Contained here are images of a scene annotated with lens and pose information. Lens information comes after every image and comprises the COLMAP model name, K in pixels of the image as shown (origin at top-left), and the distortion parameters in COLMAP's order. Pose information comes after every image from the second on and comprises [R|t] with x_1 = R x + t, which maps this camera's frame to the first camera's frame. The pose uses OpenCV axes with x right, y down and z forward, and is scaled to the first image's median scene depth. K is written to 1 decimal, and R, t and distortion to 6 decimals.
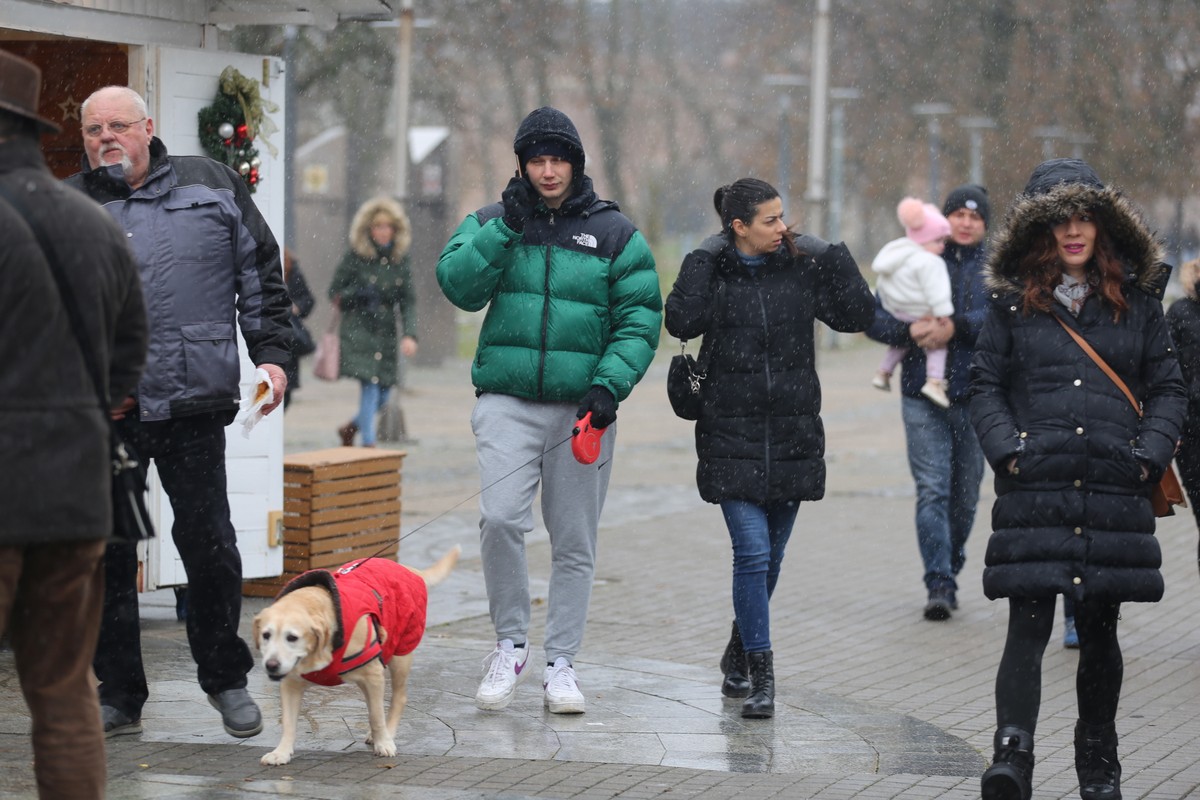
lens RADIAL K [[4666.4, 0, 600.4], [0, 4666.4, 402.3], [0, 0, 1]] dist [0.272928, 0.000000]
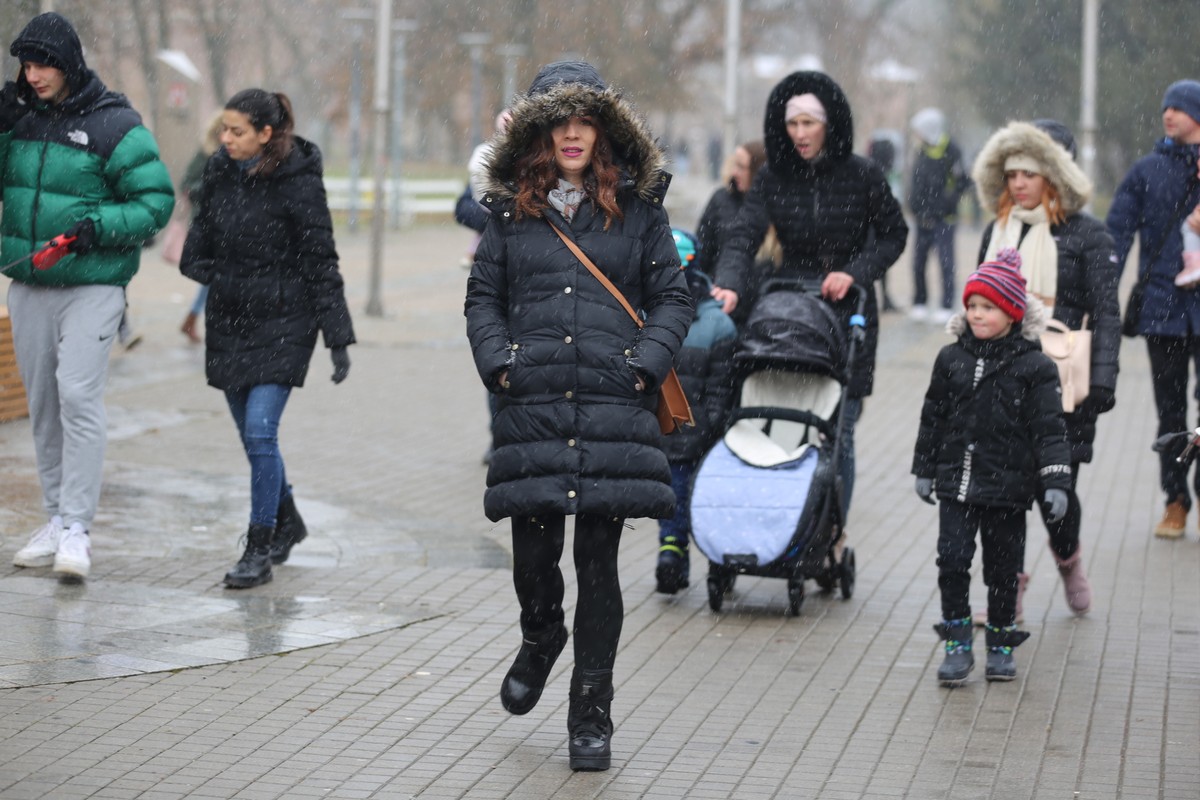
lens RADIAL K [[3621.3, 0, 600.5], [0, 3621.3, 400.3], [0, 0, 1]] dist [-0.593665, 0.000000]
pose [[0.994392, 0.013988, 0.104825, 0.028510], [-0.017789, 0.999214, 0.035415, -0.007745], [-0.104248, -0.037081, 0.993860, 0.248036]]
